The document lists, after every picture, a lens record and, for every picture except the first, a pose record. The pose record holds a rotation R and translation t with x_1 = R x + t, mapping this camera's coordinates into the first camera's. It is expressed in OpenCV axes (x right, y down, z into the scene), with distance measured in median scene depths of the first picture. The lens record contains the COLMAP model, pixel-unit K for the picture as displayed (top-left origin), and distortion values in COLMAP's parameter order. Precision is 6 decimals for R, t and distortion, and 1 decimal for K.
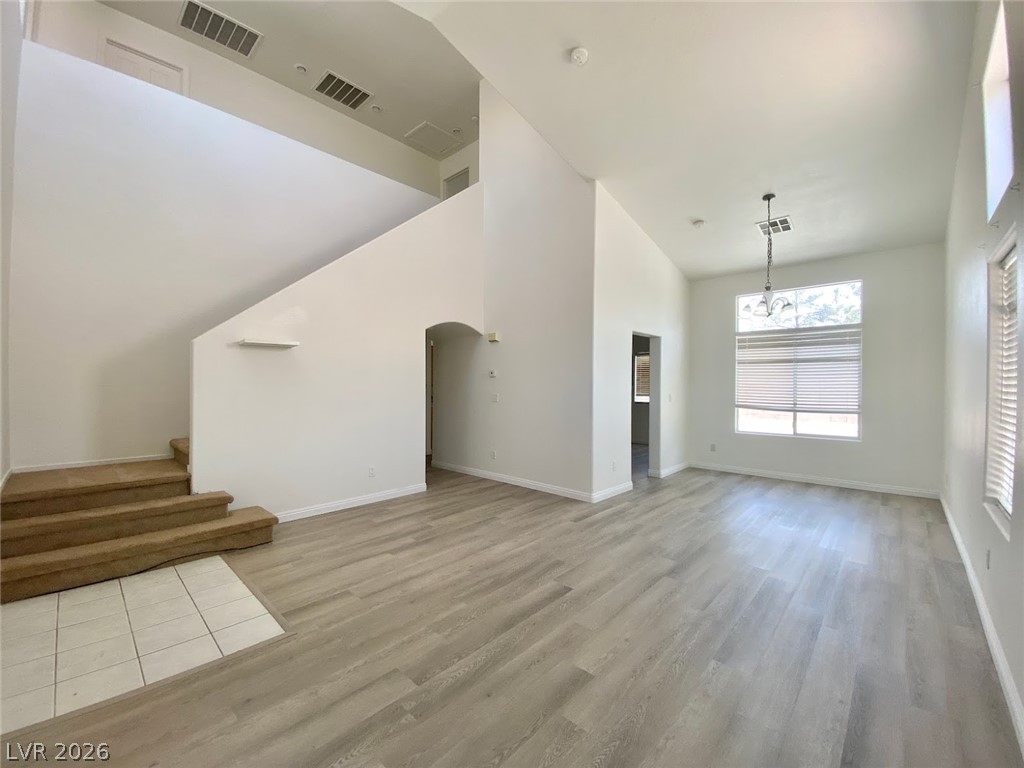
lens RADIAL K [[416.4, 0, 511.6], [0, 416.4, 388.9], [0, 0, 1]] dist [0.050489, -0.034103]
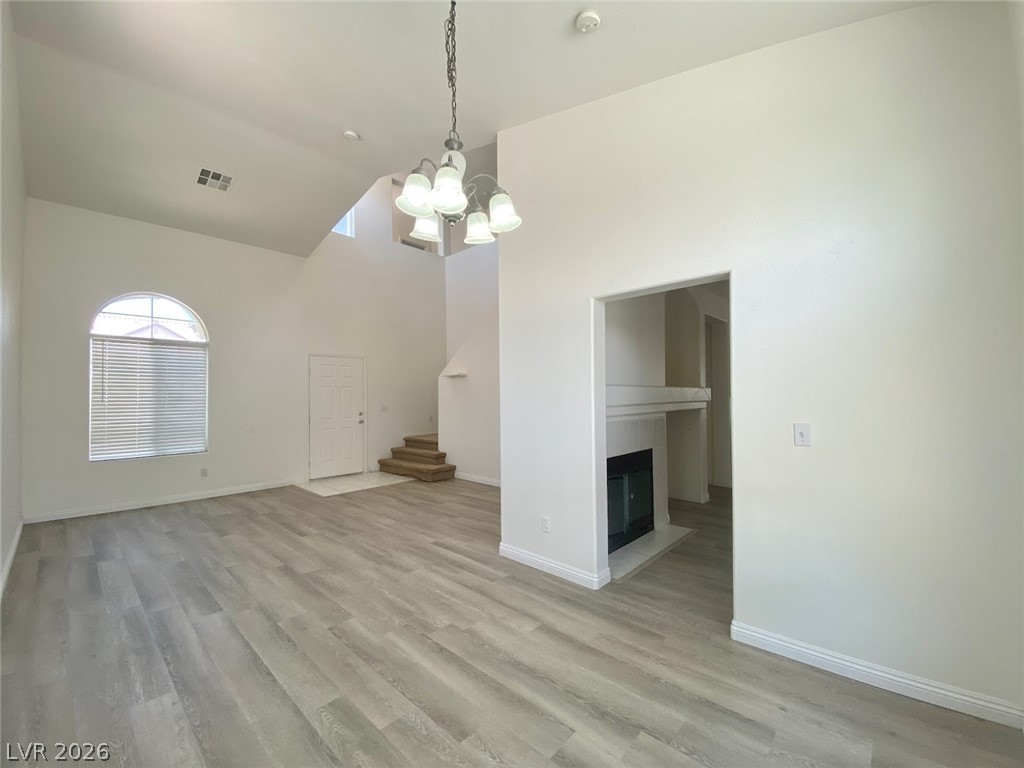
lens RADIAL K [[402.7, 0, 501.9], [0, 402.7, 389.9], [0, 0, 1]] dist [0.016924, -0.018022]
pose [[-0.003749, -0.017820, -0.999834, 1.129433], [0.002797, 0.999837, -0.017831, -0.014622], [0.999989, -0.002863, -0.003699, 1.219858]]
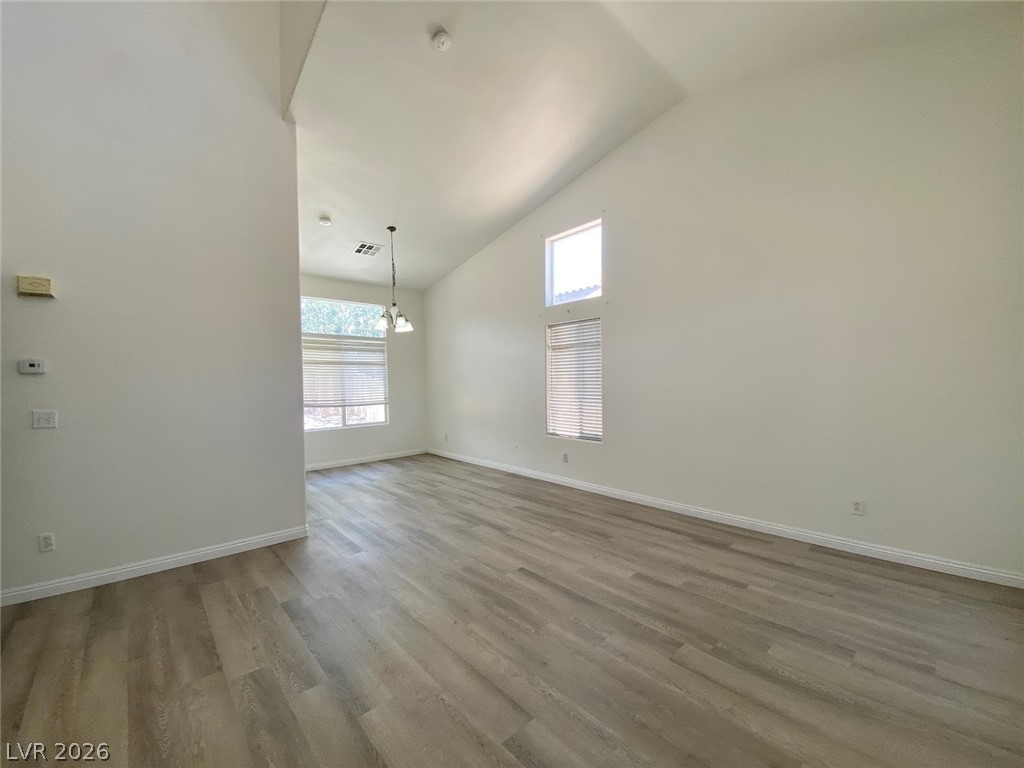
lens RADIAL K [[416.4, 0, 511.6], [0, 416.4, 388.9], [0, 0, 1]] dist [0.050489, -0.034103]
pose [[0.086513, -0.024839, 0.995941, -0.676136], [0.022771, 0.999477, 0.022949, -0.016946], [-0.995990, 0.020693, 0.087033, 0.655071]]
